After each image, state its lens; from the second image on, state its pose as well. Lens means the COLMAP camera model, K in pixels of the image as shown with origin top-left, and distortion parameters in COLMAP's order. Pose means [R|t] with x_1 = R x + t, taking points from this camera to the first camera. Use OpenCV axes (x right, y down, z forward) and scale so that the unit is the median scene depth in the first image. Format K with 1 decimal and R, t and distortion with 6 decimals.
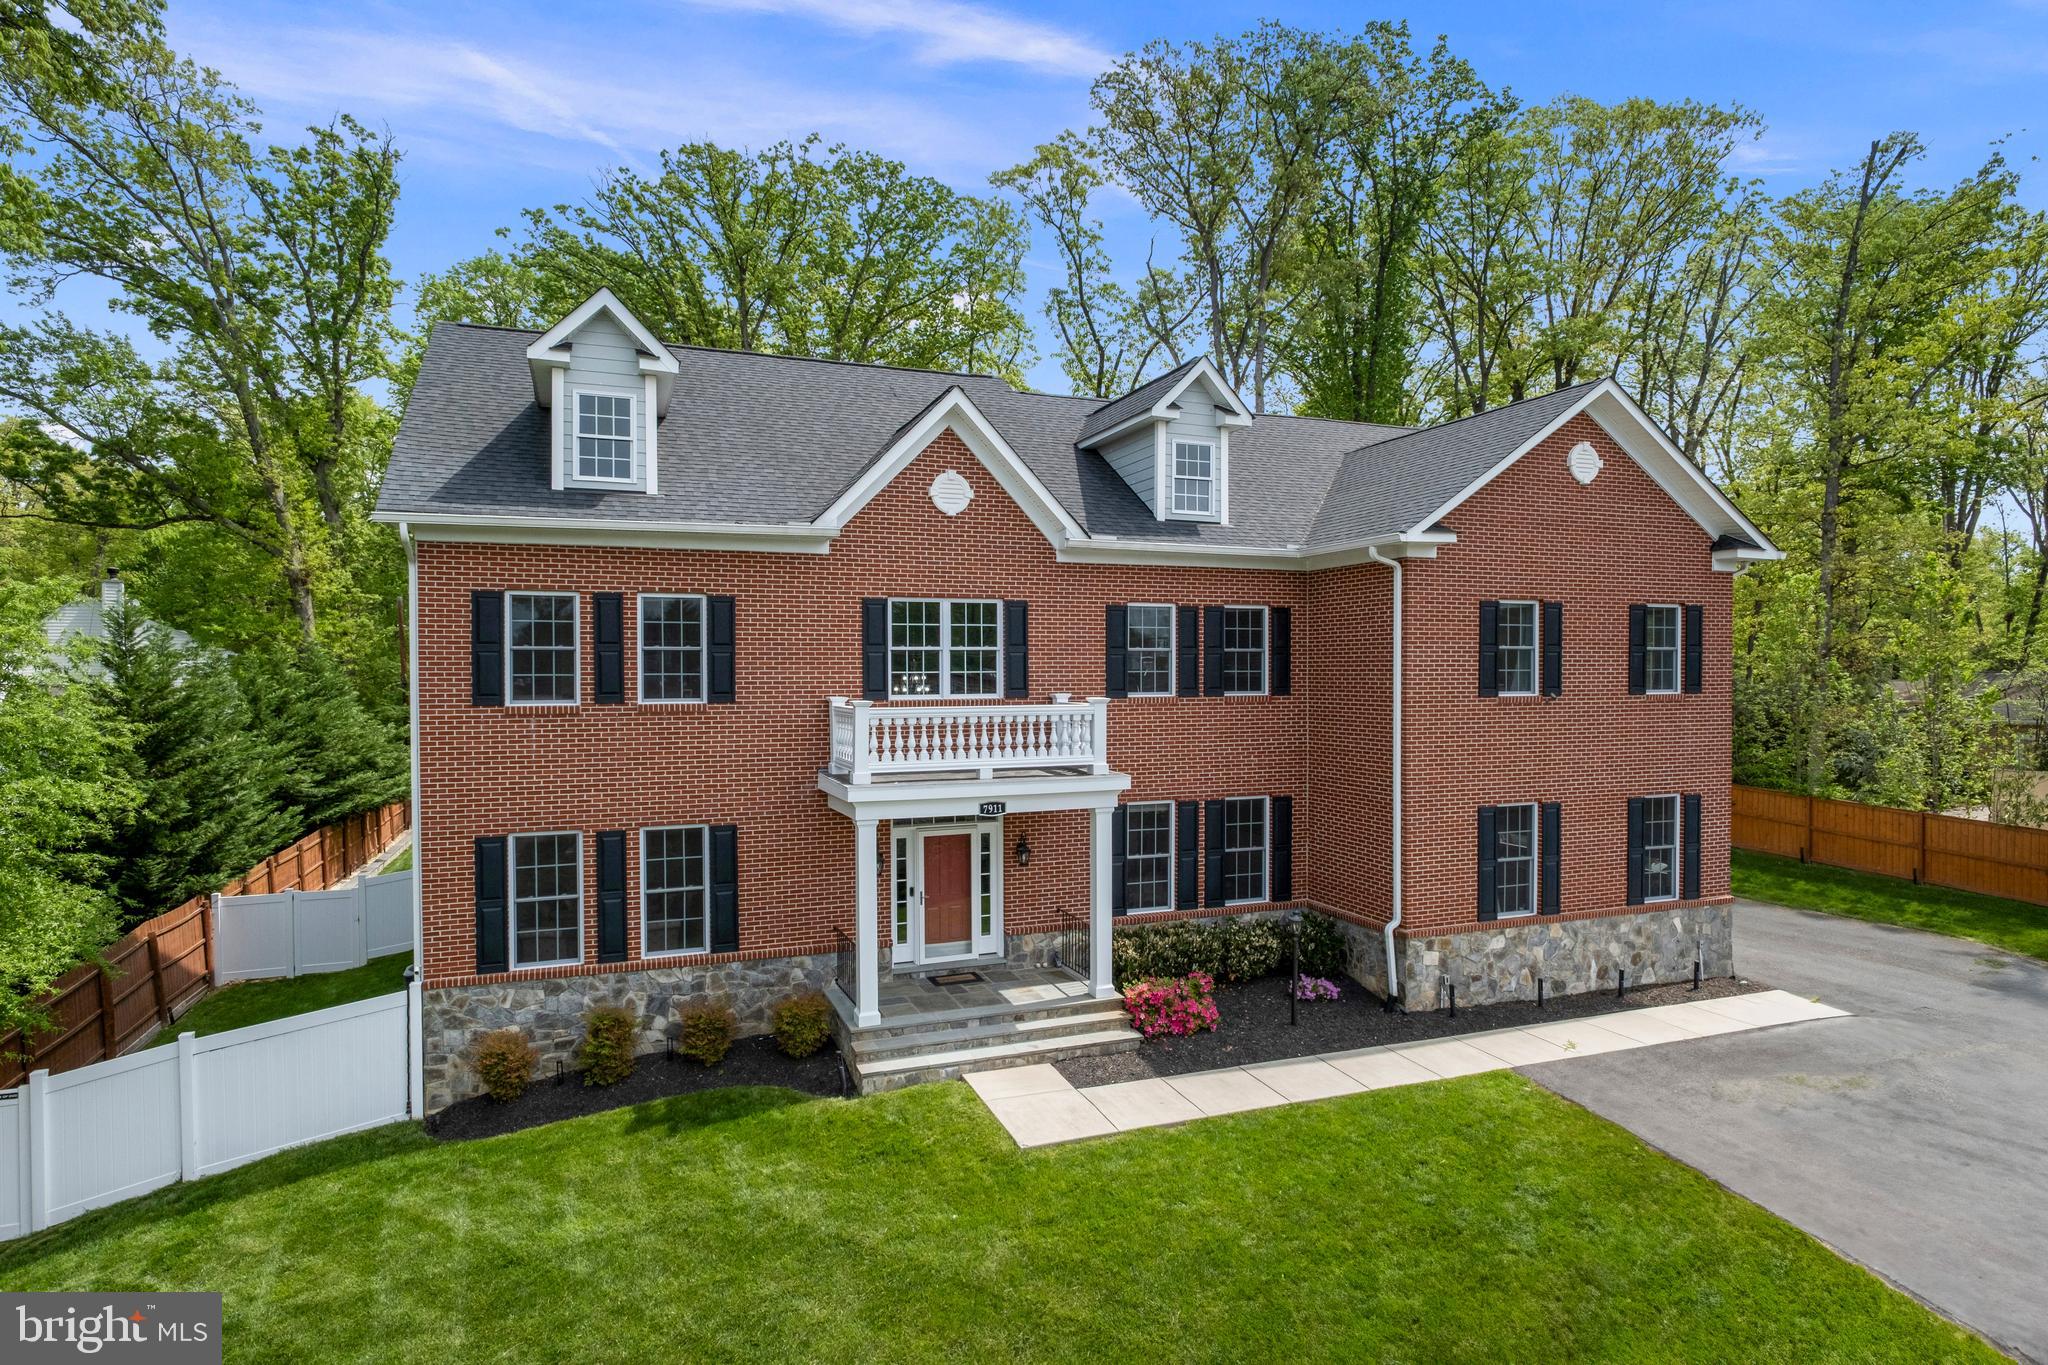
lens RADIAL K [[1109.0, 0, 1024.0], [0, 1109.0, 682.5], [0, 0, 1]] dist [-0.003353, 0.000347]
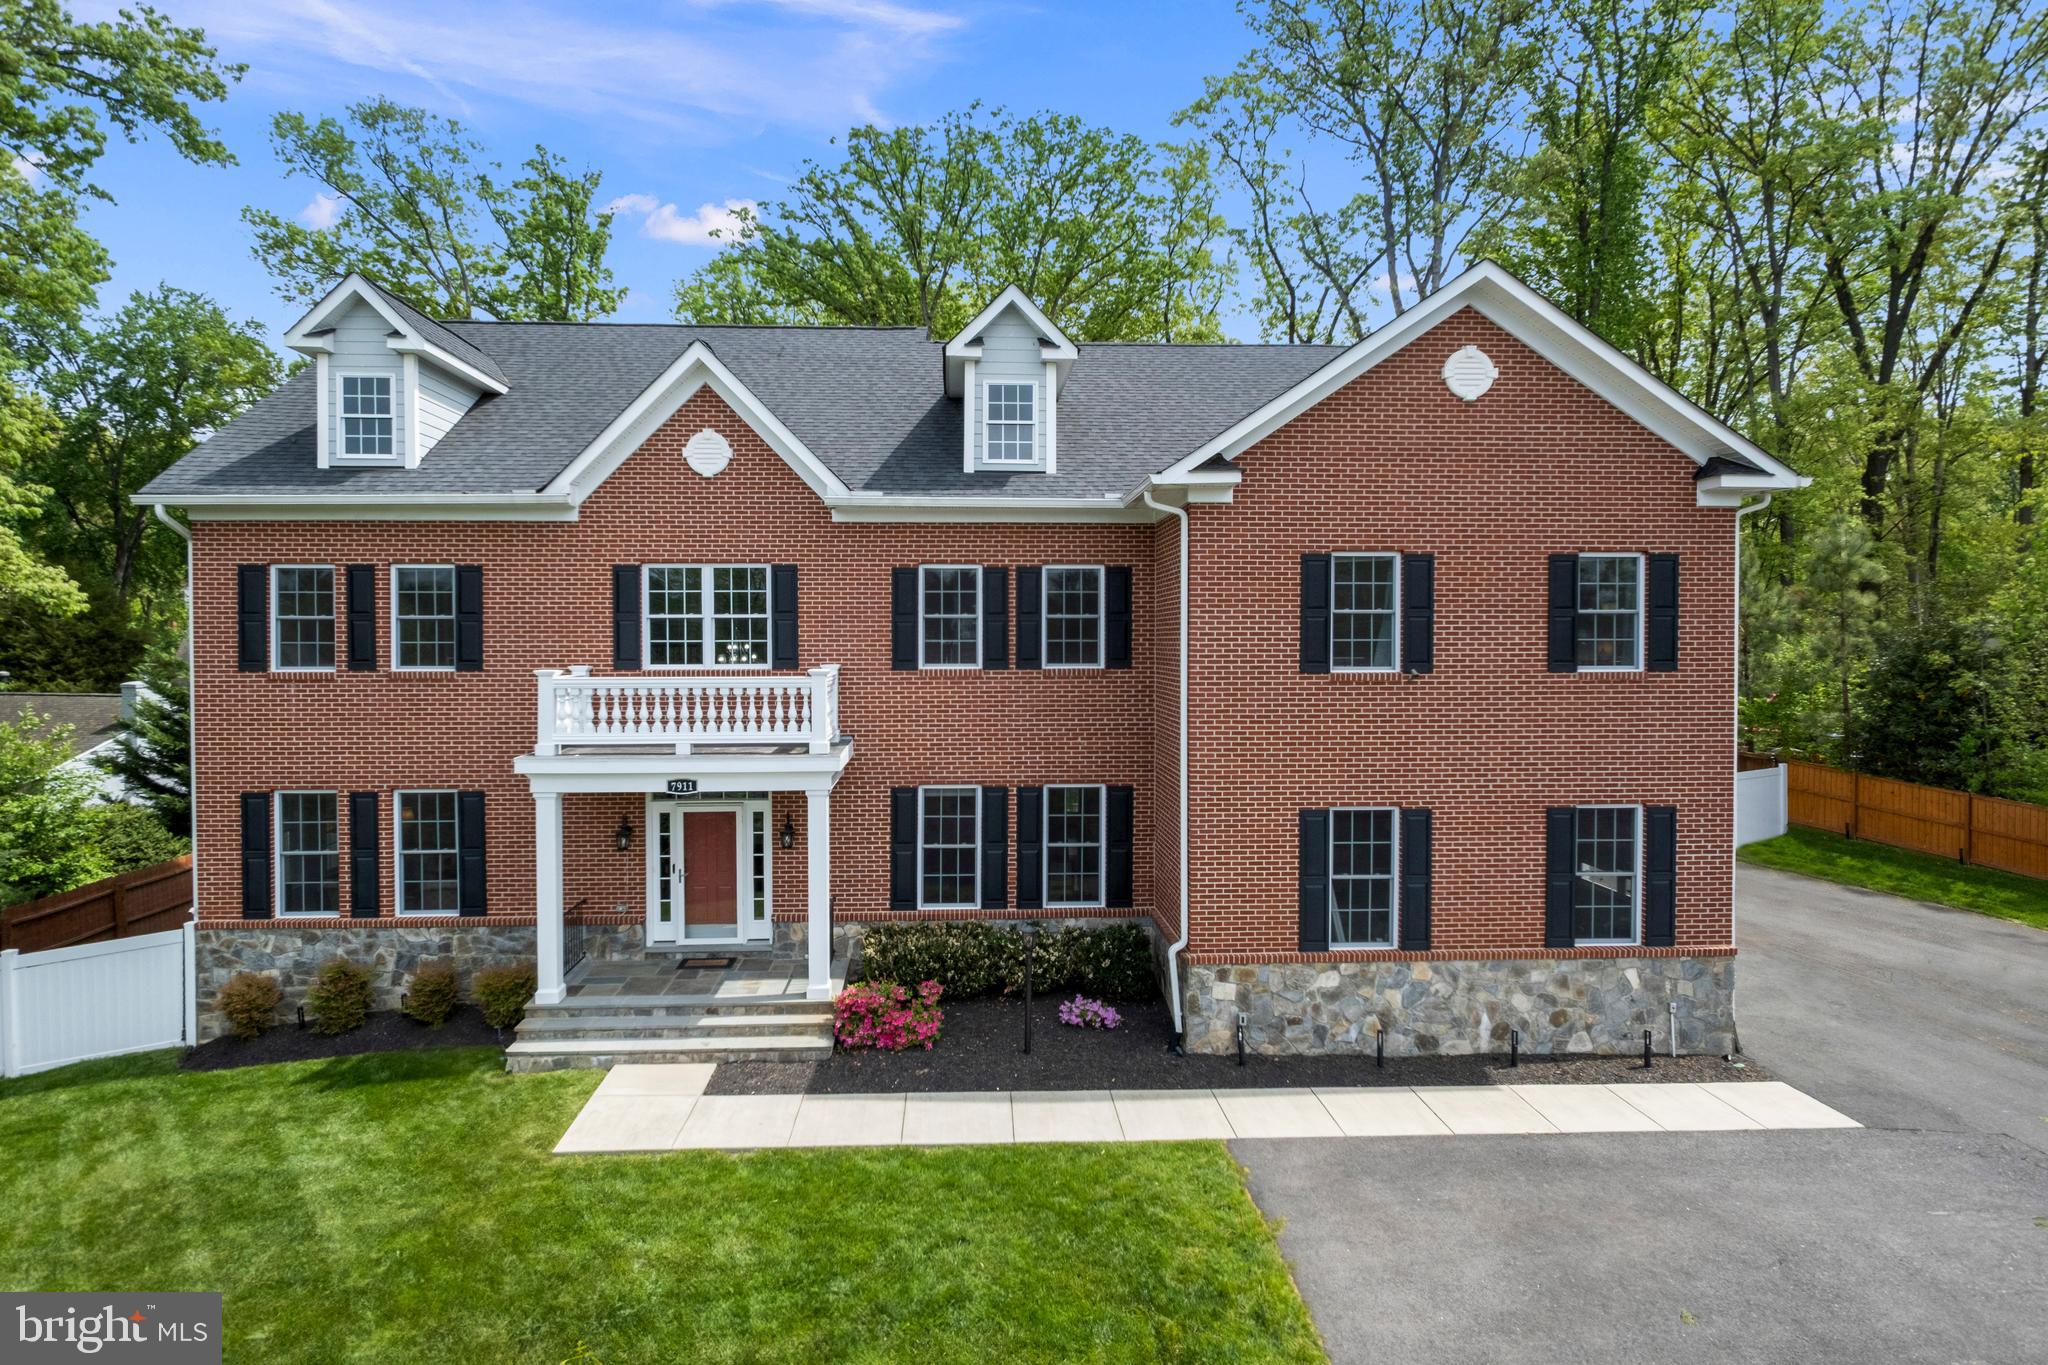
lens RADIAL K [[1115.1, 0, 1037.2], [0, 1115.1, 660.0], [0, 0, 1]] dist [-0.000382, 0.000331]
pose [[0.950679, 0.007399, -0.310089, 0.511225], [-0.004874, 0.999948, 0.008918, -0.003105], [0.310139, -0.006966, 0.950666, 0.181199]]
